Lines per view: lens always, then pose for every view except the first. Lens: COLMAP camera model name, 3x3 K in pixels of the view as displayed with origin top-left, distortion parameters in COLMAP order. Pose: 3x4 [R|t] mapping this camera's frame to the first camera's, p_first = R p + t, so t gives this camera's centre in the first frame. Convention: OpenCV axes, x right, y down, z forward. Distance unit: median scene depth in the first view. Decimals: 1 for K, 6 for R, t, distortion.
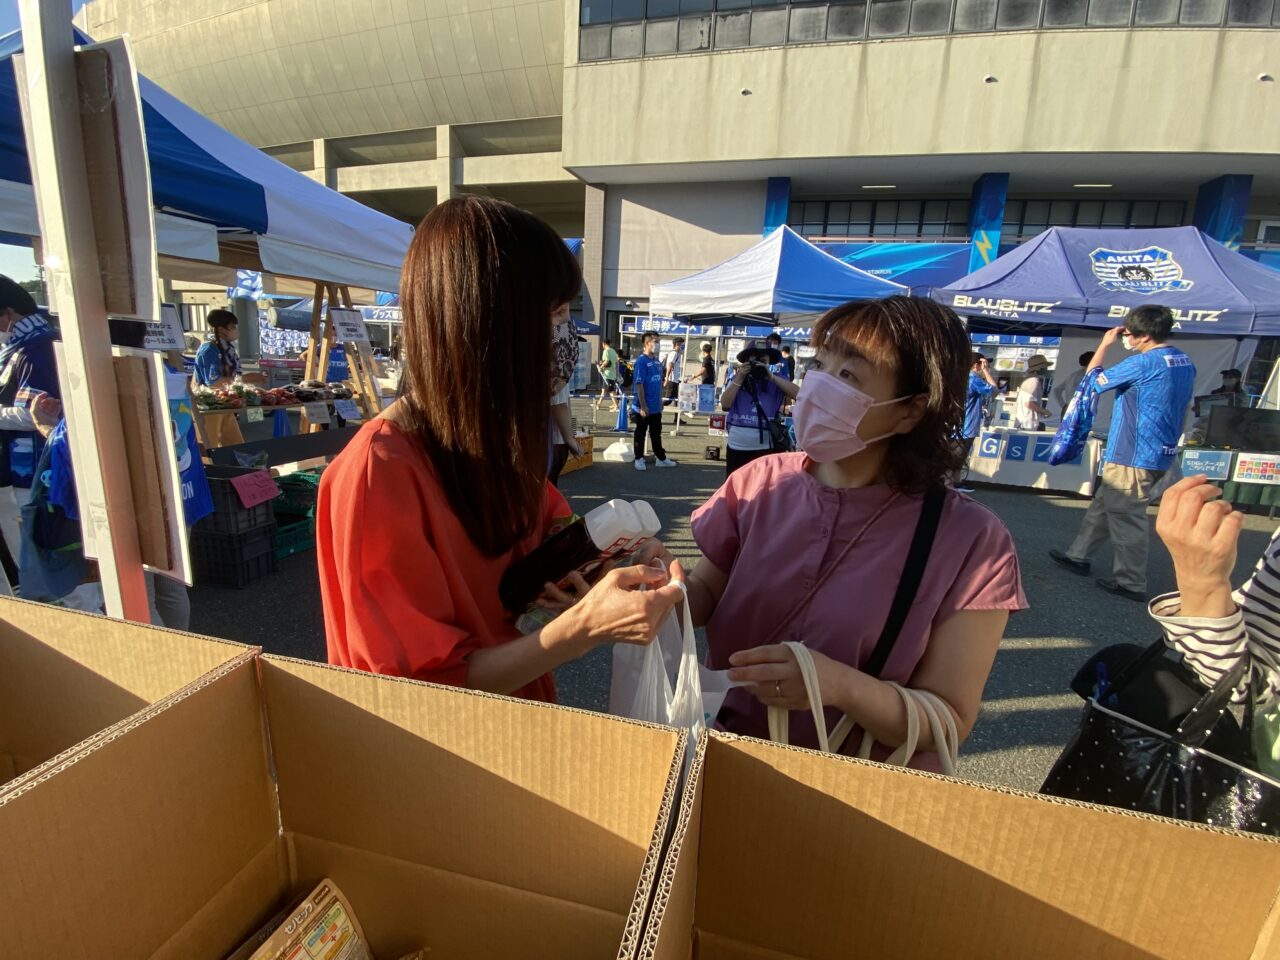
lens RADIAL K [[588.2, 0, 615.0], [0, 588.2, 481.2], [0, 0, 1]] dist [-0.010169, -0.007943]
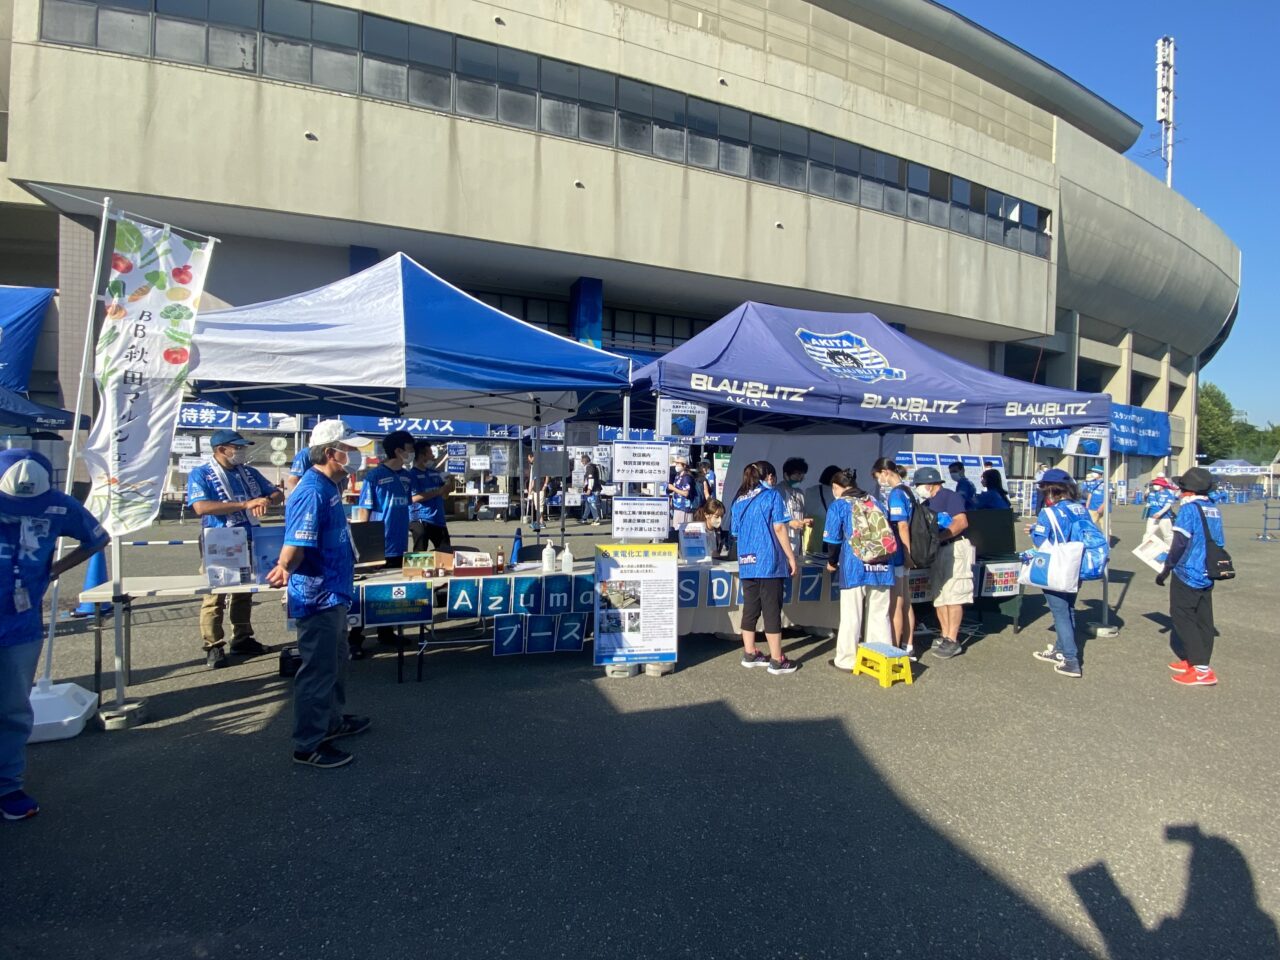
lens RADIAL K [[588.2, 0, 615.0], [0, 588.2, 481.2], [0, 0, 1]] dist [-0.010169, -0.007943]
pose [[0.789500, -0.050562, 0.611664, 0.051018], [0.151817, 0.981719, -0.114804, -0.065733], [-0.594677, 0.183499, 0.782743, 0.267892]]
